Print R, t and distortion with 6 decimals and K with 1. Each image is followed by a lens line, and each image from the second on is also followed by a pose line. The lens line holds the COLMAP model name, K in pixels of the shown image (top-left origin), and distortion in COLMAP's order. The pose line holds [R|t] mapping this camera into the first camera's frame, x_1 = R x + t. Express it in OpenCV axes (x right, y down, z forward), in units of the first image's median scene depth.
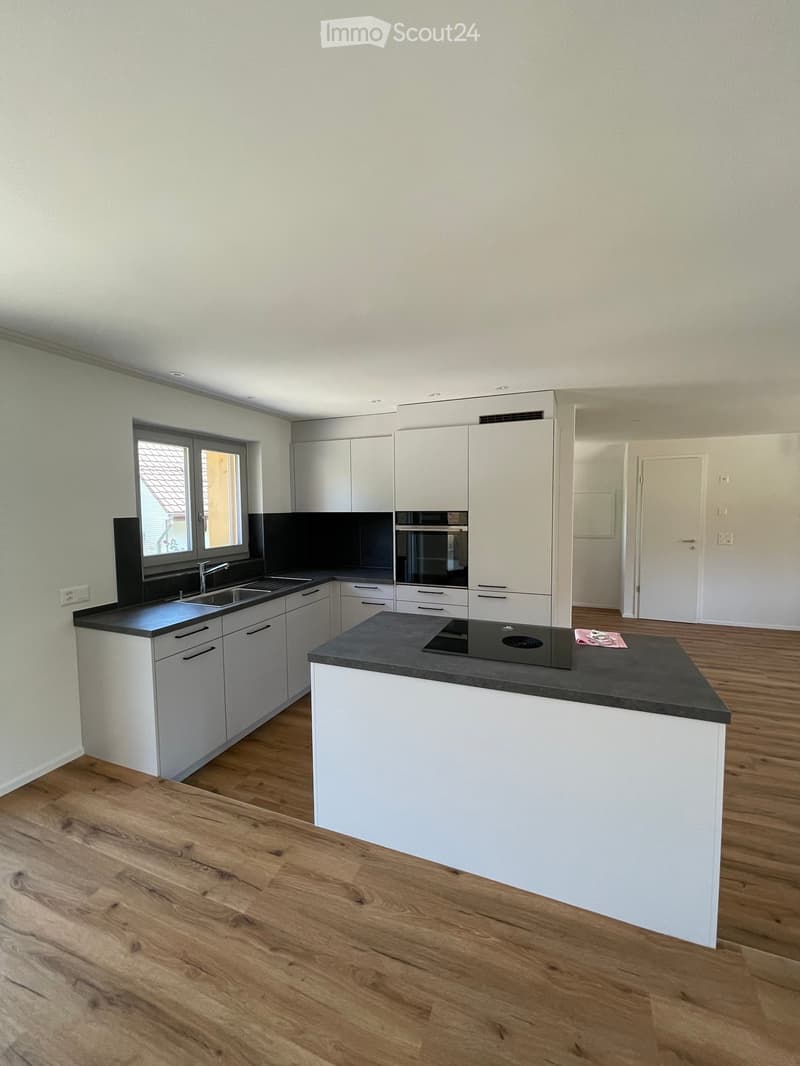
lens RADIAL K [[428.9, 0, 397.2], [0, 428.9, 535.3], [0, 0, 1]] dist [-0.001013, 0.000328]
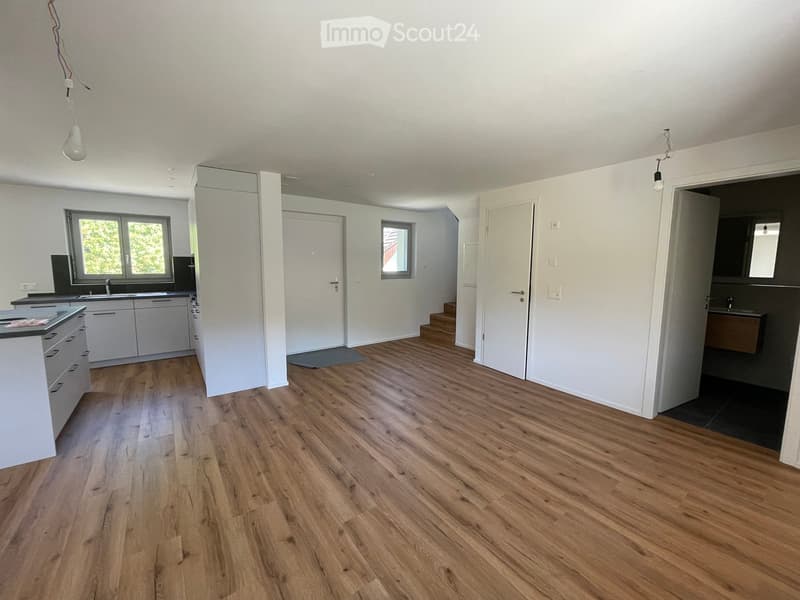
lens RADIAL K [[321.9, 0, 396.4], [0, 321.9, 298.9], [0, 0, 1]] dist [-0.001013, 0.000328]
pose [[0.842116, 0.077830, -0.533651, 1.185529], [-0.049578, 0.996514, 0.067101, -0.009680], [0.537013, -0.030050, 0.843039, 0.358623]]
